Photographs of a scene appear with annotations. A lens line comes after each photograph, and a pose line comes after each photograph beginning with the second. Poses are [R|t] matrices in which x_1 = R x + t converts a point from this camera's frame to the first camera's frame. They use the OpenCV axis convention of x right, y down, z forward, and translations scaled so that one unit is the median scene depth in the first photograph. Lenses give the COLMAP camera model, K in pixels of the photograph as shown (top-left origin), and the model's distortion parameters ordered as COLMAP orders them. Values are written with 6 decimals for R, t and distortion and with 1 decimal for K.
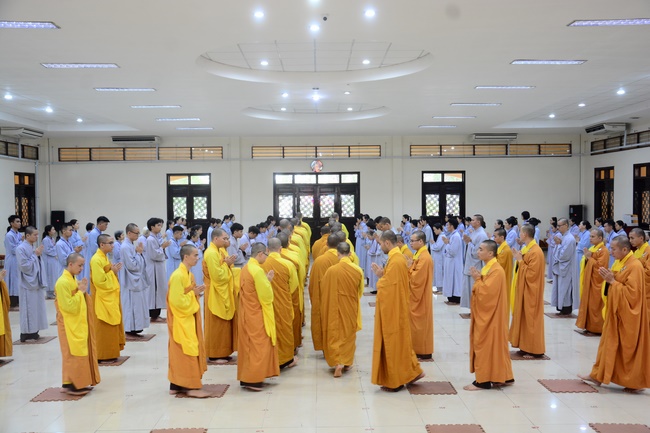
lens RADIAL K [[756.8, 0, 325.0], [0, 756.8, 216.5], [0, 0, 1]] dist [0.101455, 0.003903]
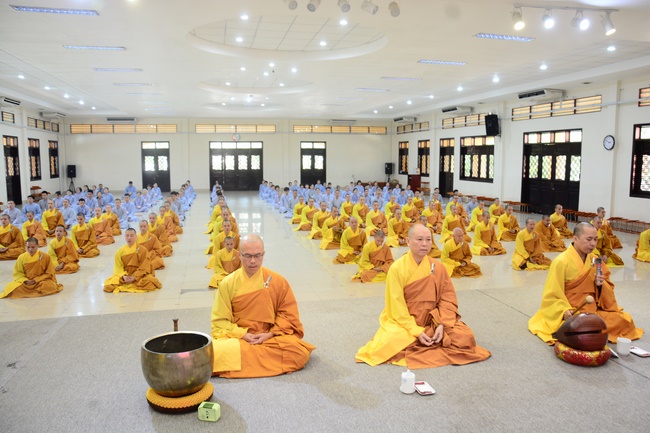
lens RADIAL K [[523.7, 0, 325.0], [0, 523.7, 216.5], [0, 0, 1]] dist [-0.055233, 0.006029]
pose [[0.981299, -0.012942, 0.192053, -0.041701], [-0.003706, 0.996282, 0.086077, 0.004828], [-0.192453, -0.085179, 0.977602, -0.139225]]
